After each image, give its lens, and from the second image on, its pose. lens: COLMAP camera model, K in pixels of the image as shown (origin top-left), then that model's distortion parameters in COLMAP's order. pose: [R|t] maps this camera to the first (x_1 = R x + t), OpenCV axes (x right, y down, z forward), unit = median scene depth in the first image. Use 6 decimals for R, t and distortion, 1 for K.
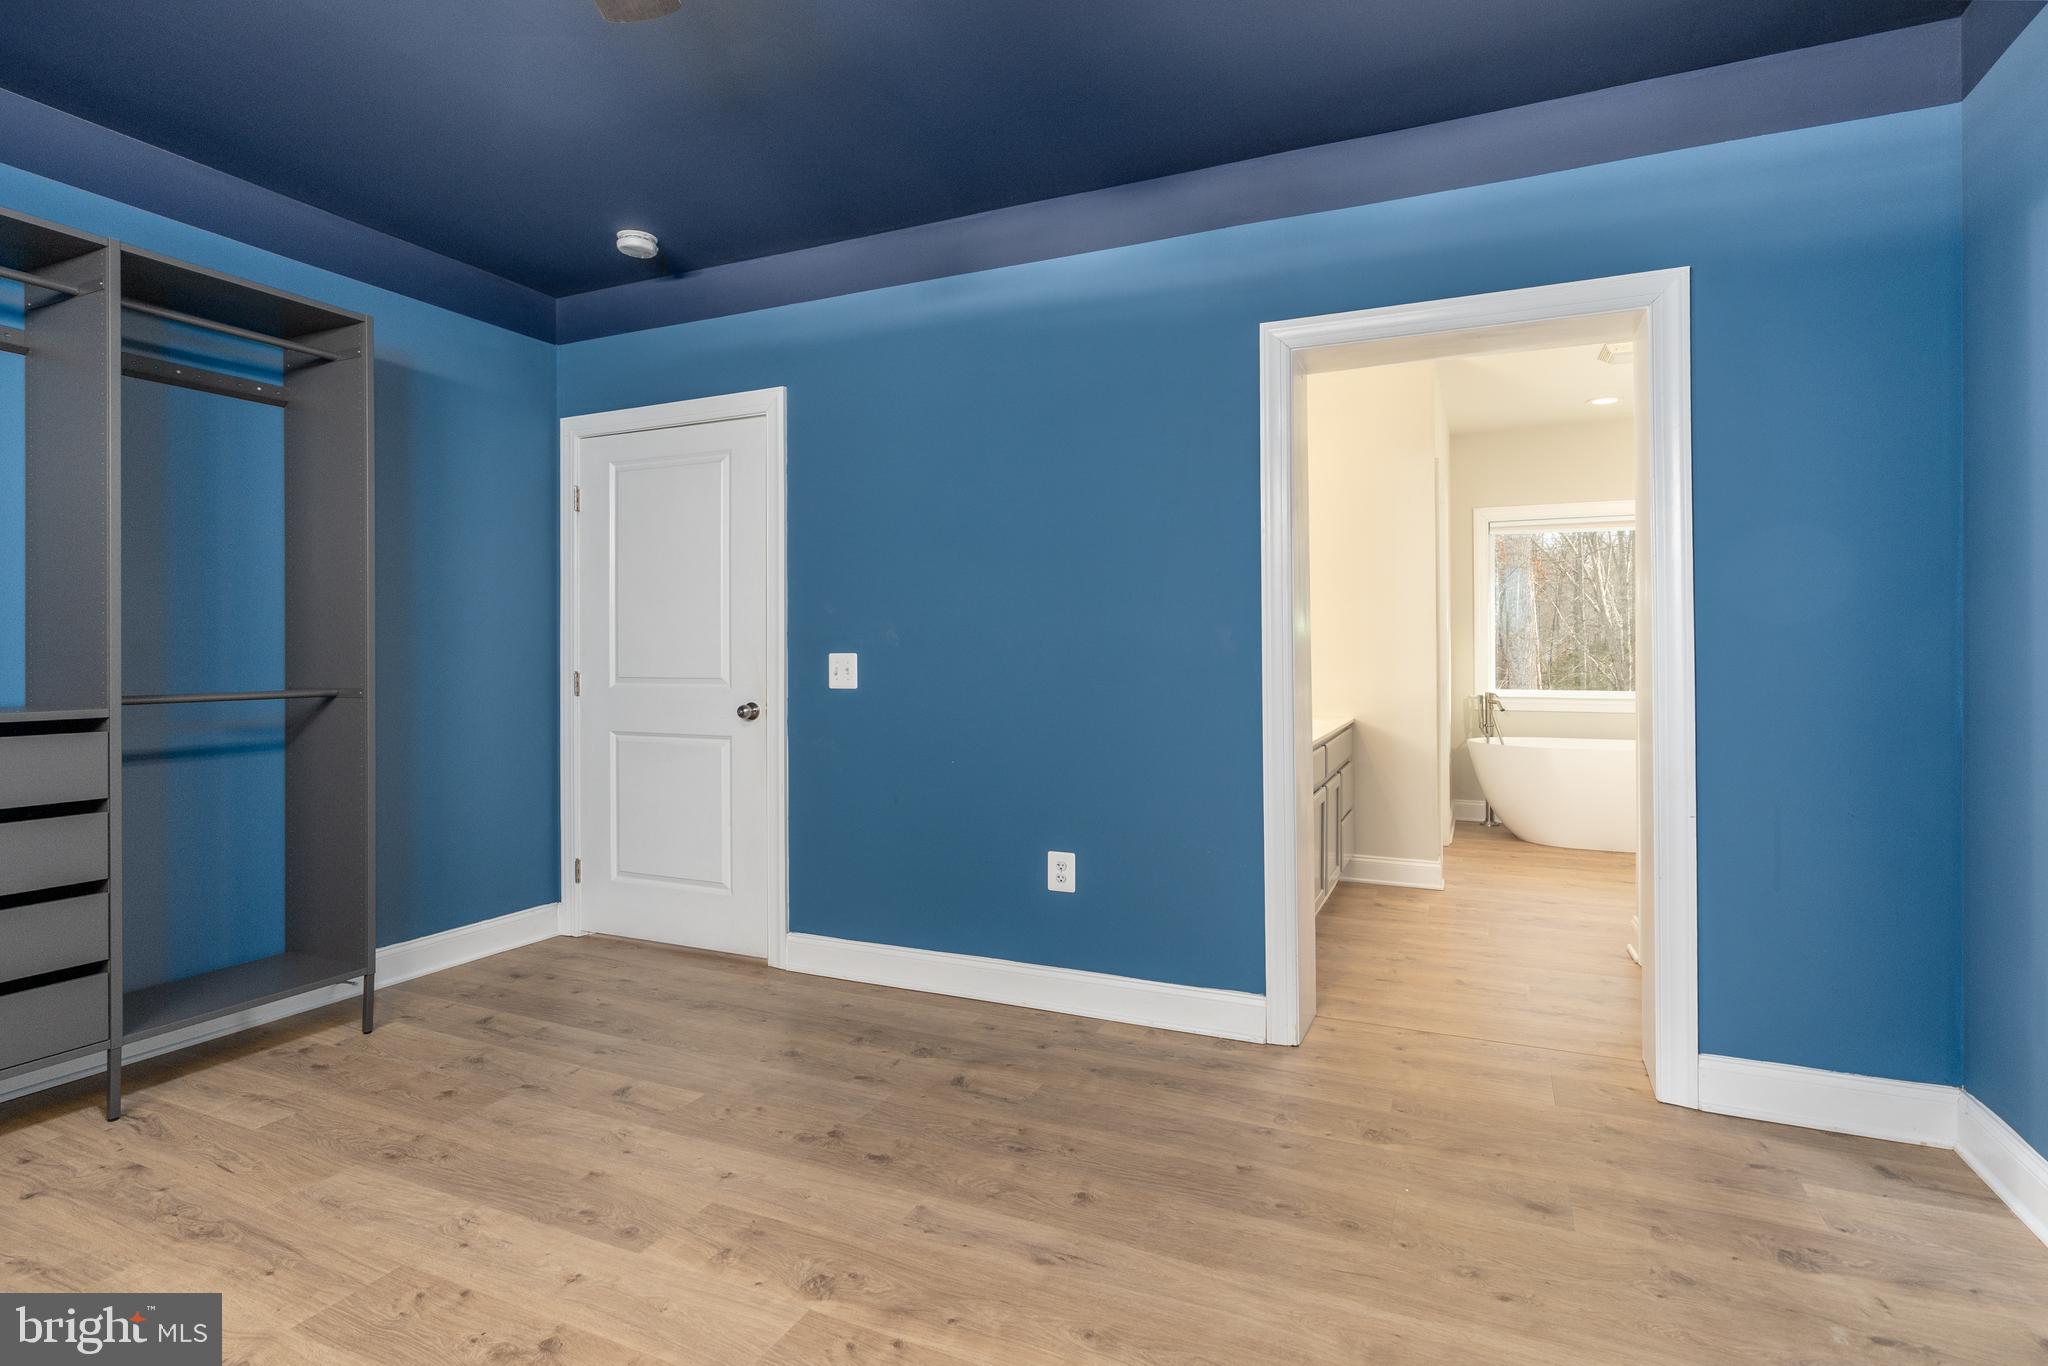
lens RADIAL K [[945.8, 0, 1025.0], [0, 945.8, 679.9], [0, 0, 1]] dist [-0.009069, 0.001306]
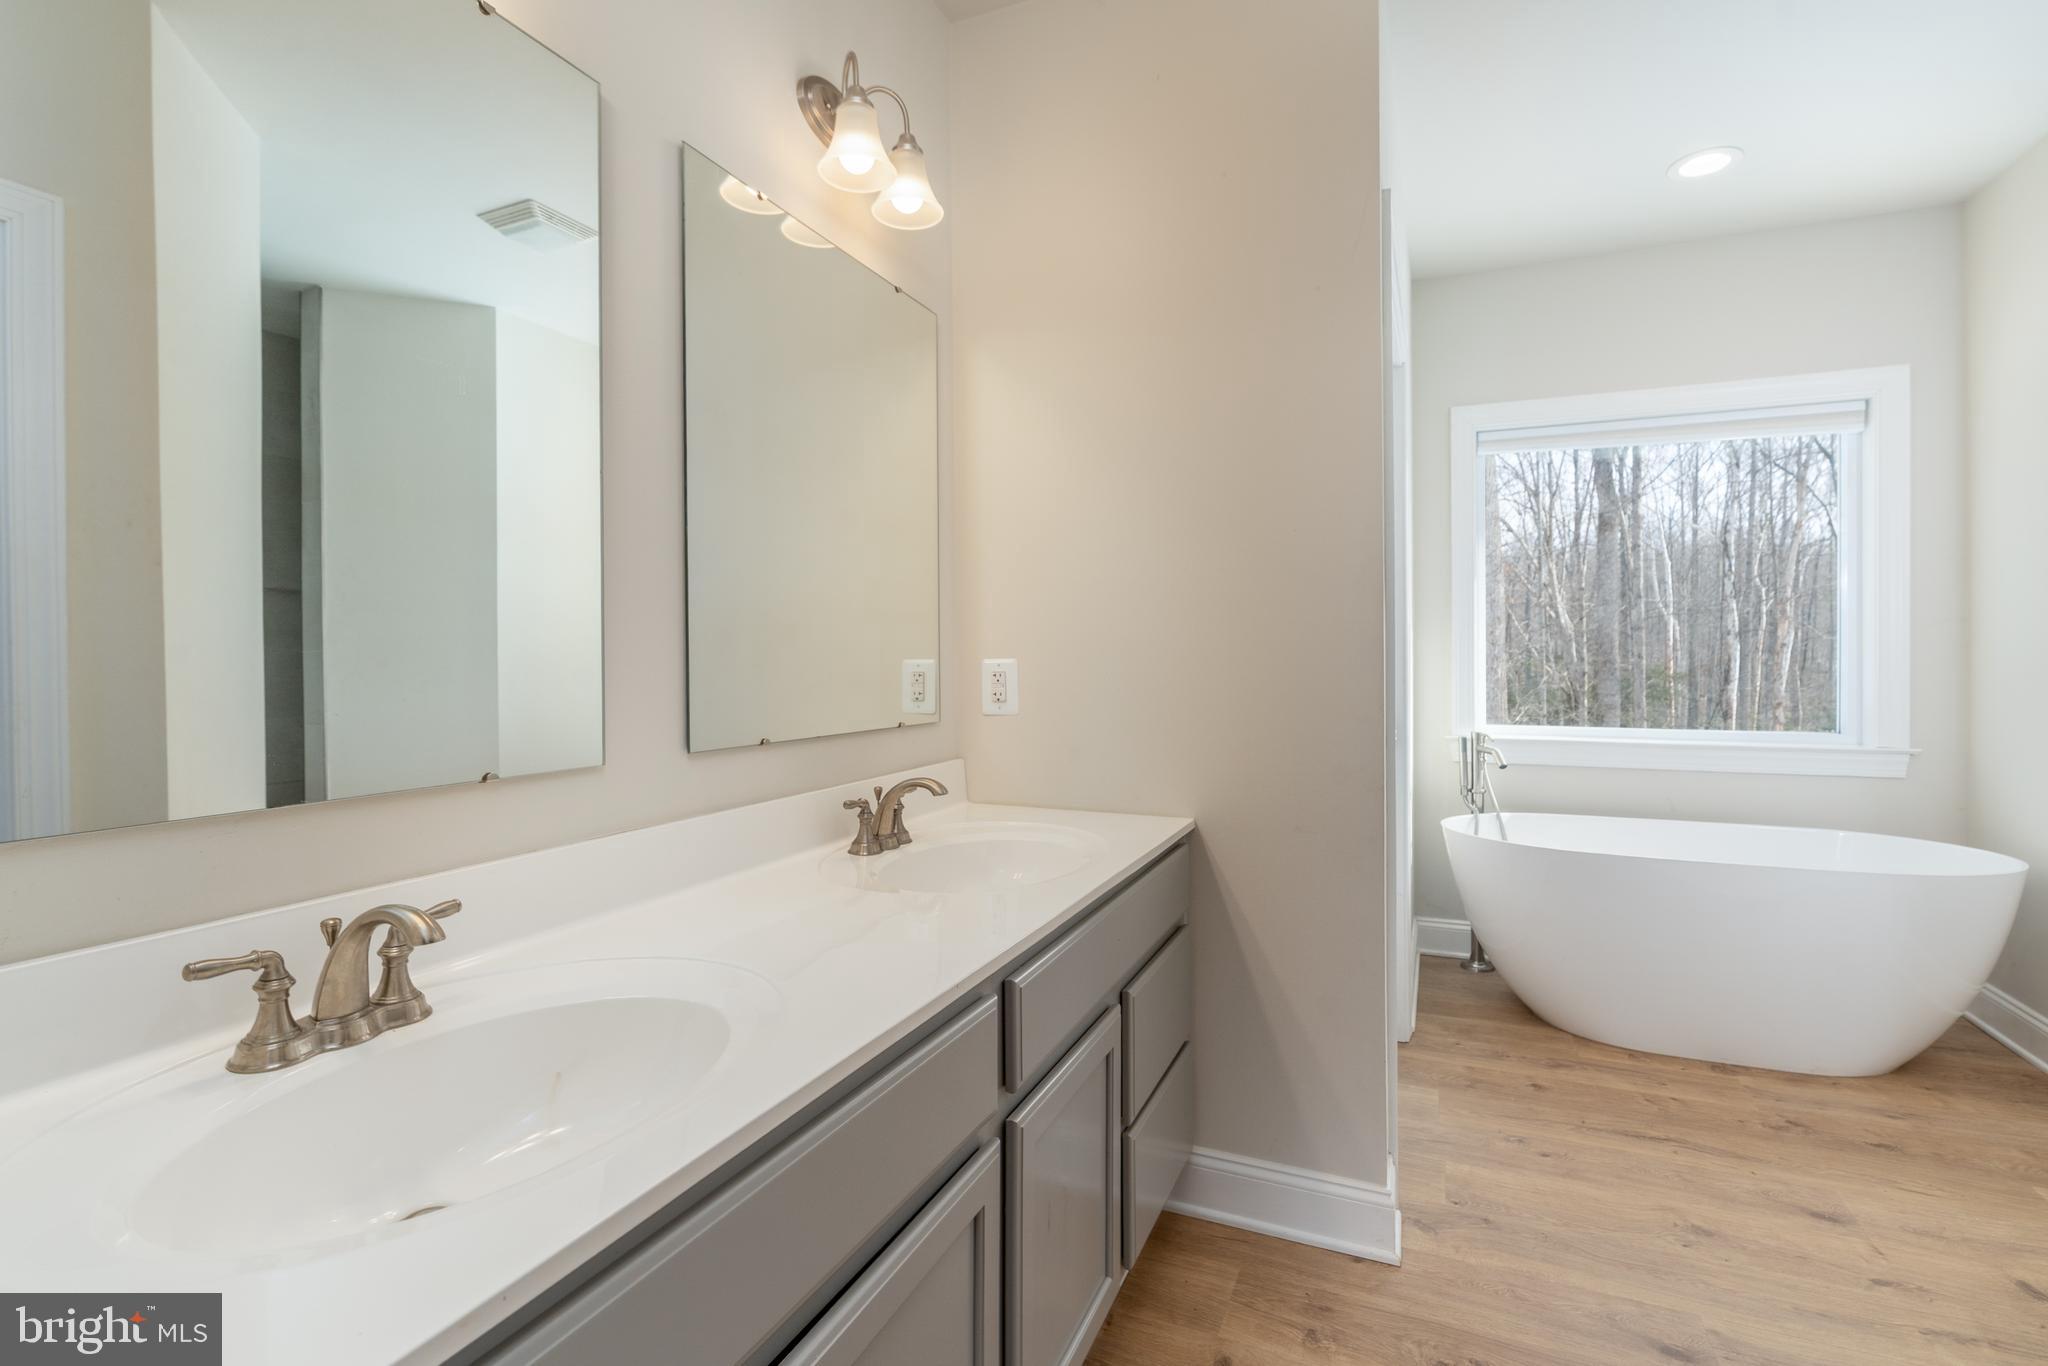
lens RADIAL K [[945.8, 0, 1020.4], [0, 945.8, 685.2], [0, 0, 1]] dist [-0.009069, 0.001306]
pose [[0.999177, -0.002849, 0.040454, 0.200394], [0.003042, 0.999984, -0.004719, -0.015484], [-0.040440, 0.004838, 0.999170, 0.458517]]
